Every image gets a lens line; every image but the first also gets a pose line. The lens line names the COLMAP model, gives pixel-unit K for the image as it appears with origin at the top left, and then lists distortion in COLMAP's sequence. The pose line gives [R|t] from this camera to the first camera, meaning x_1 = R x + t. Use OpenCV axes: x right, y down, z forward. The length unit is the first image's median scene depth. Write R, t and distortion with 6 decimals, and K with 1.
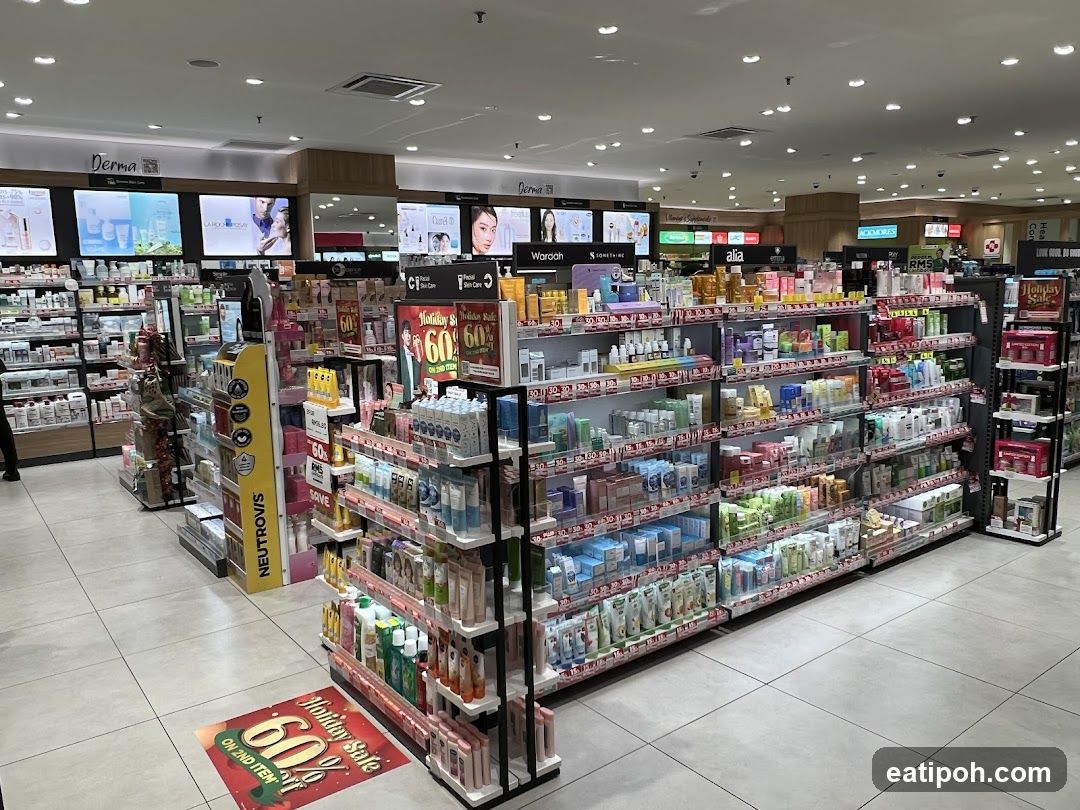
lens RADIAL K [[798.0, 0, 540.0], [0, 798.0, 405.0], [0, 0, 1]] dist [-0.008284, -0.002261]
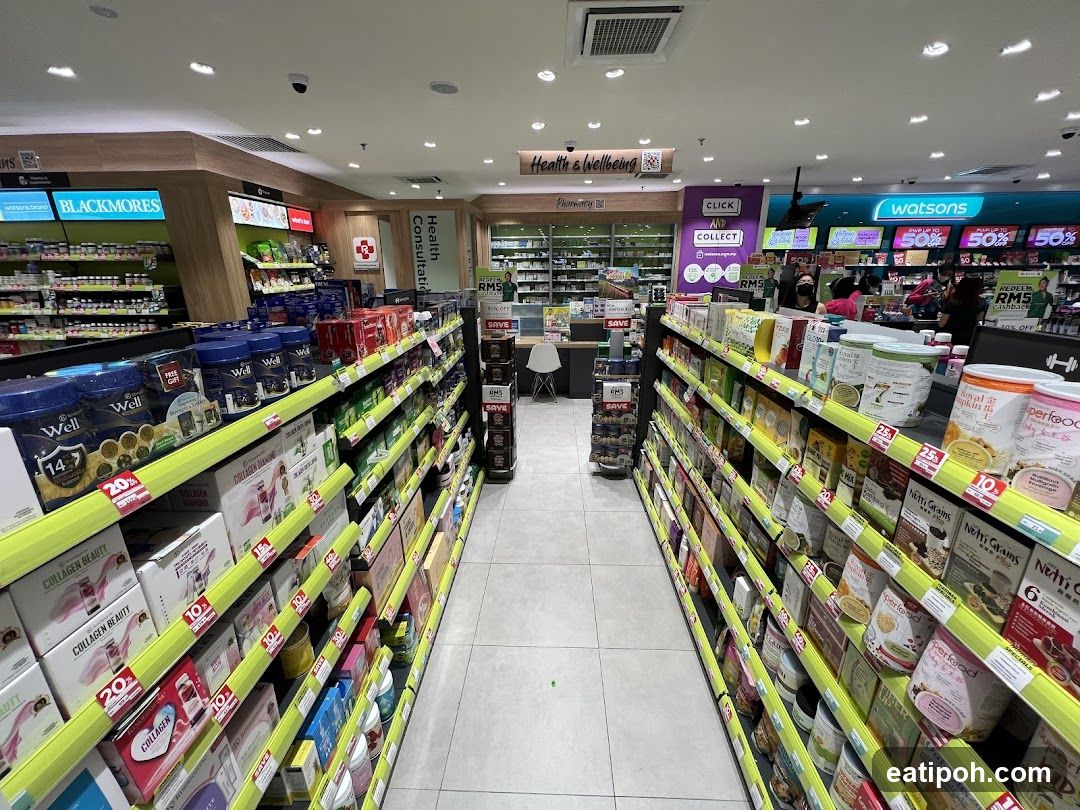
lens RADIAL K [[437.9, 0, 540.0], [0, 437.9, 405.0], [0, 0, 1]] dist [0.001603, 0.000182]
pose [[0.637982, -0.216024, 0.739129, 0.366023], [0.113088, 0.975722, 0.187560, -0.126063], [-0.761702, -0.036073, 0.646923, 0.652341]]
